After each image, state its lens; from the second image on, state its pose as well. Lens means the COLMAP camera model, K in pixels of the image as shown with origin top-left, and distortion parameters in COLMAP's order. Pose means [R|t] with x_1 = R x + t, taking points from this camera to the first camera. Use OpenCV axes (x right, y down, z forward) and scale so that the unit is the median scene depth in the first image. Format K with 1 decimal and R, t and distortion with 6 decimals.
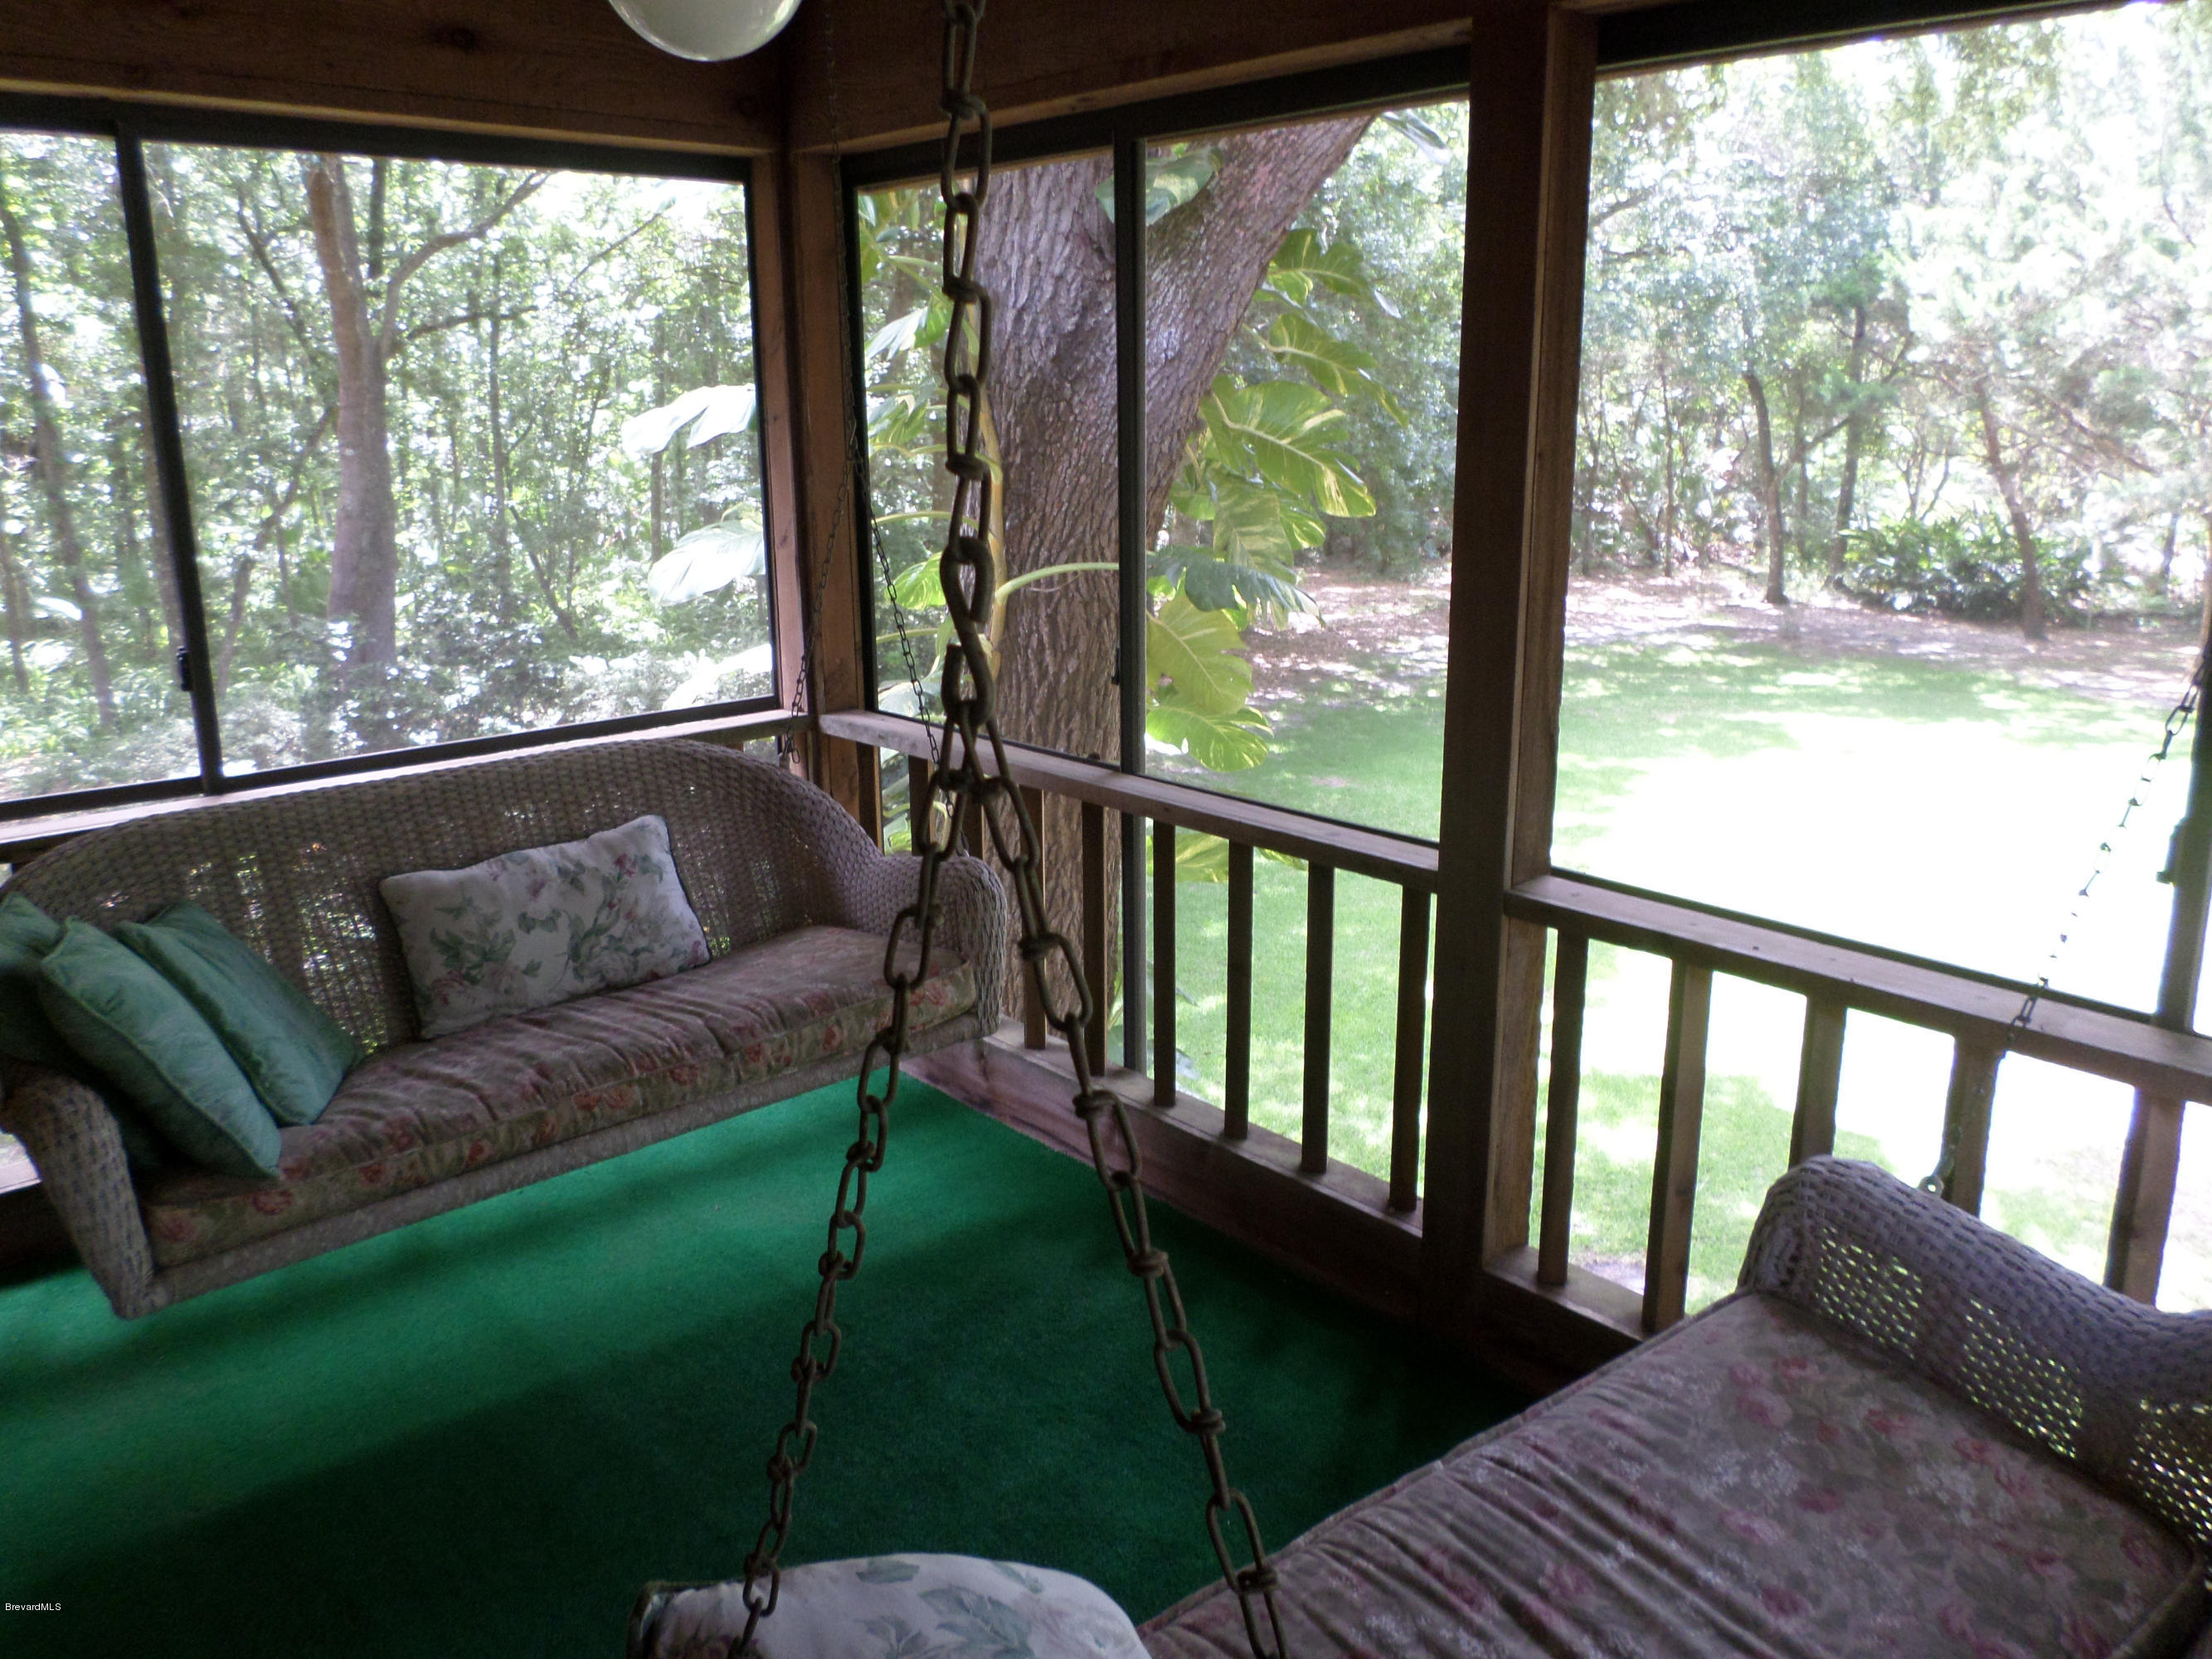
lens RADIAL K [[1658.7, 0, 1106.0], [0, 1658.7, 829.5], [0, 0, 1]] dist [-0.025797, -0.004001]
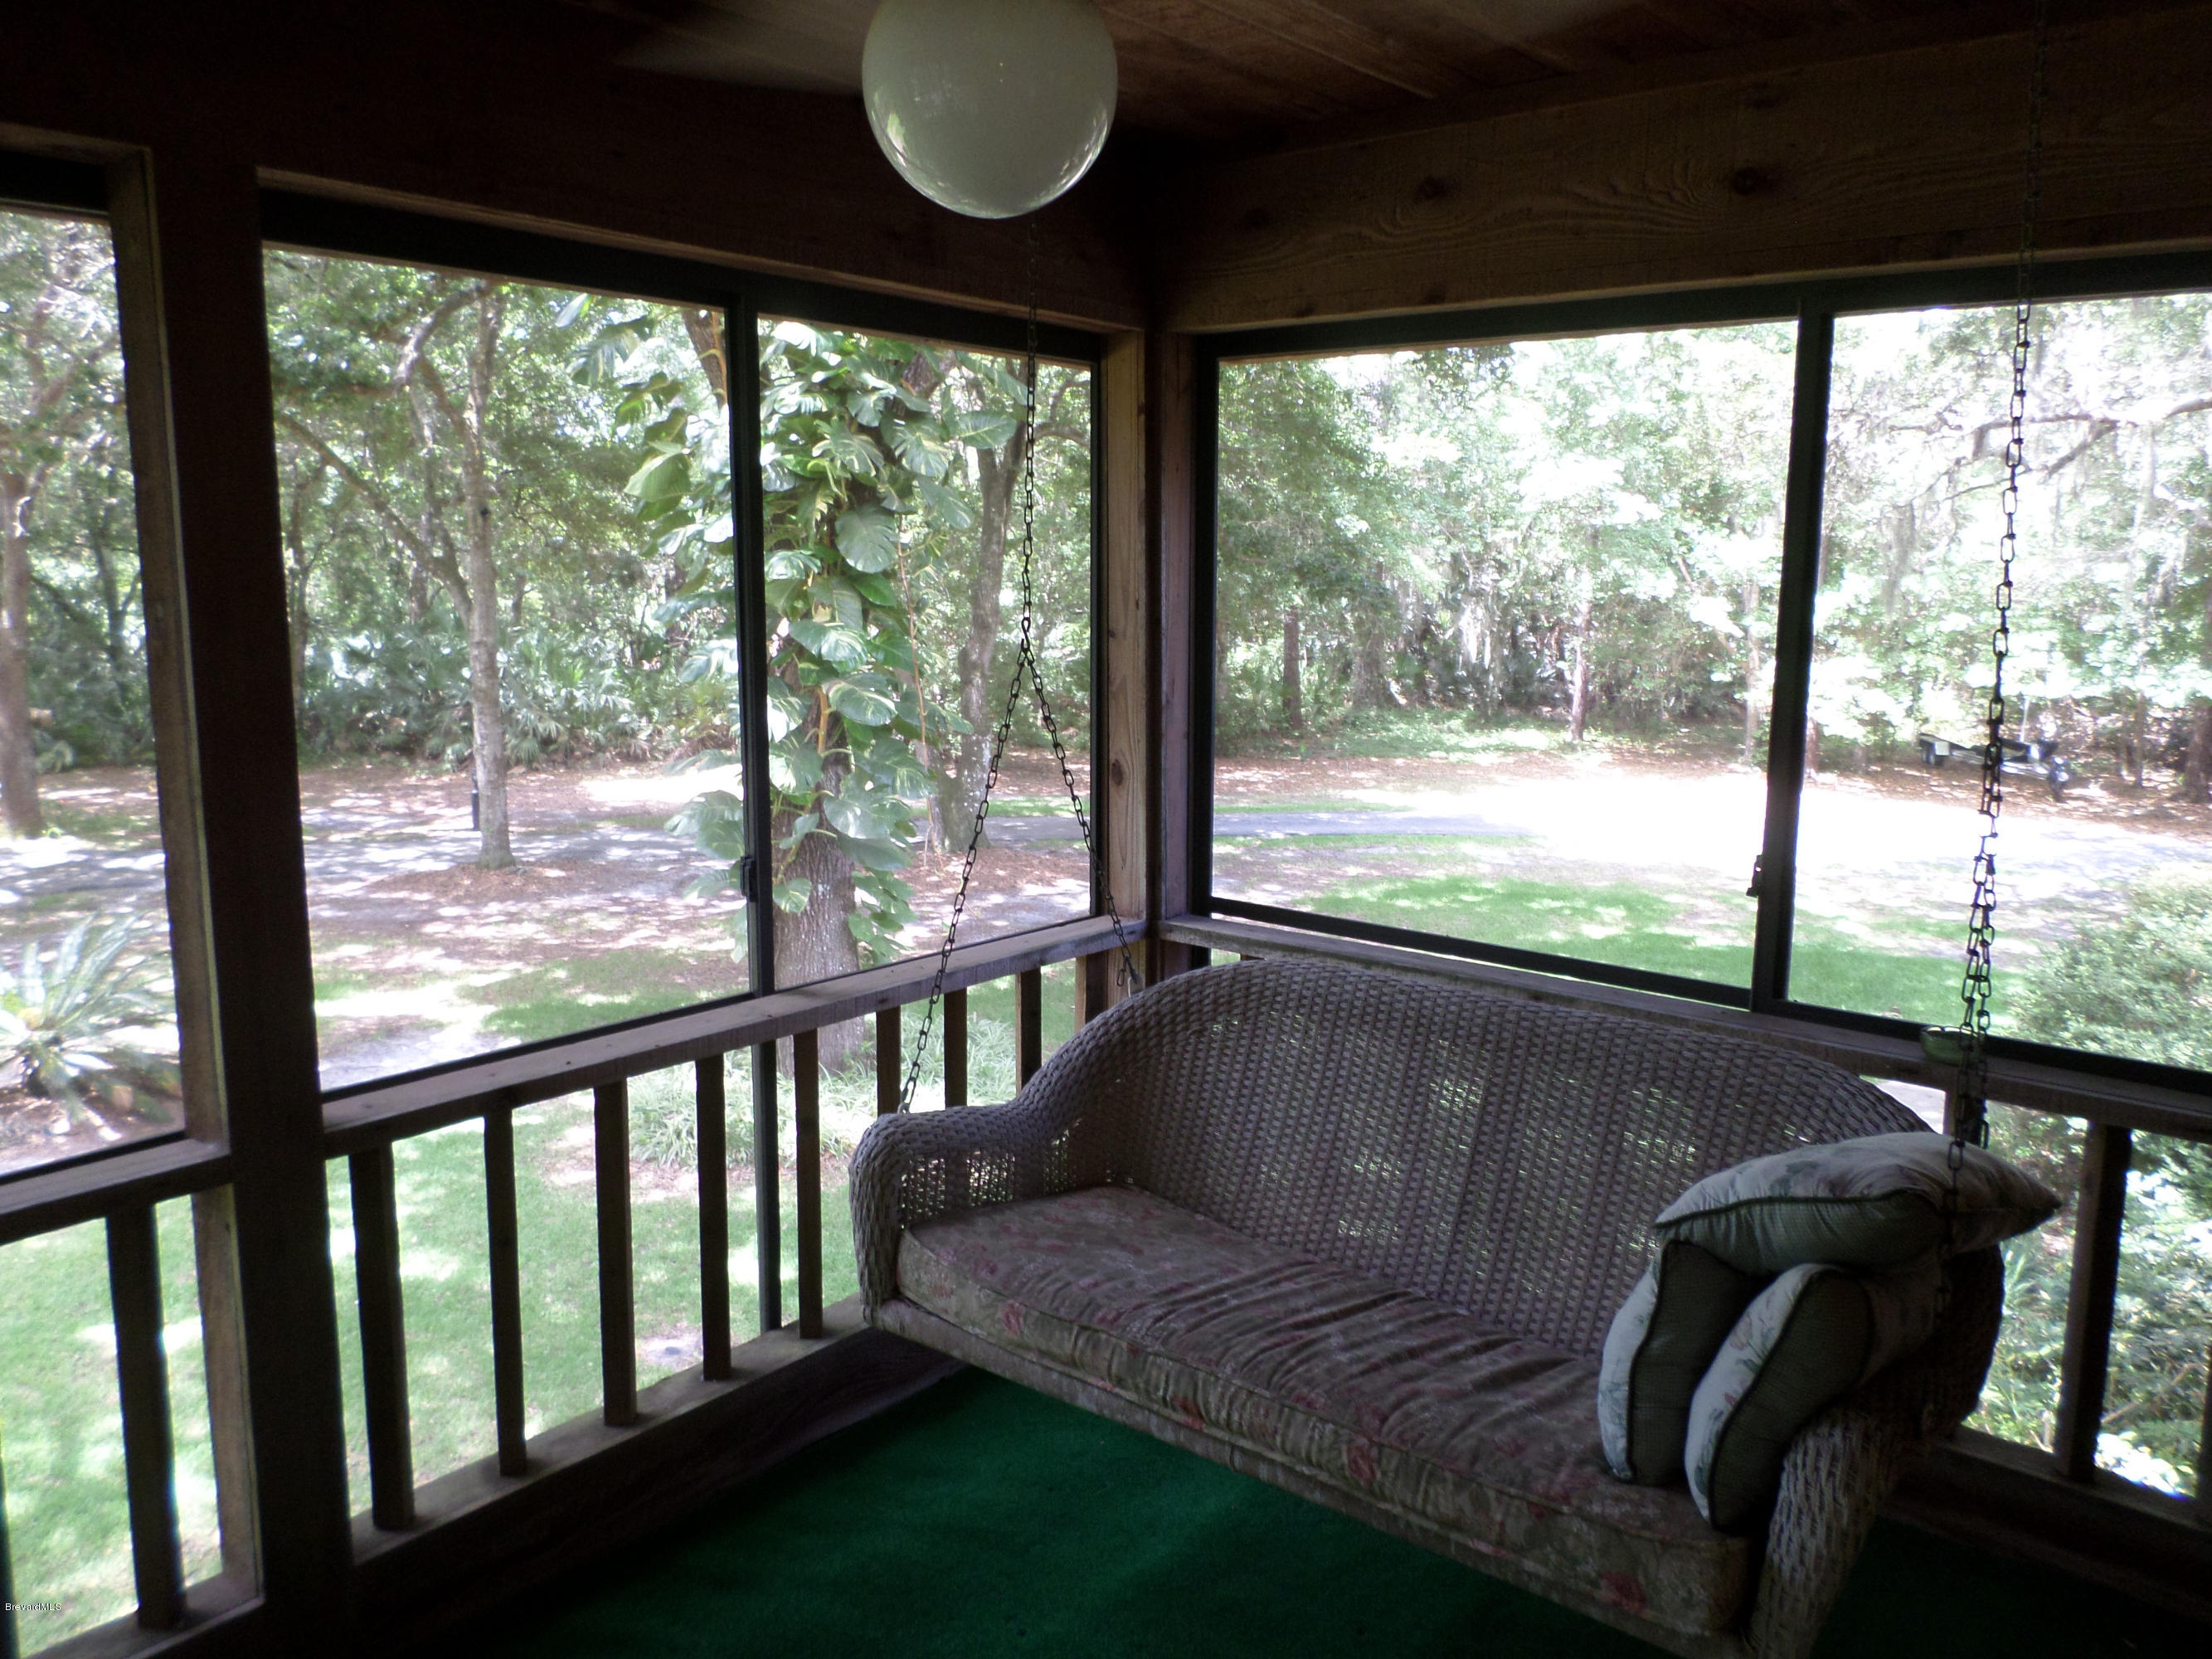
lens RADIAL K [[1658.7, 0, 1106.0], [0, 1658.7, 829.5], [0, 0, 1]] dist [-0.025797, -0.004001]
pose [[-0.157845, -0.161263, 0.974207, -0.745510], [0.243251, 0.949822, 0.196639, -0.214044], [-0.957034, 0.268015, -0.110697, 0.754718]]
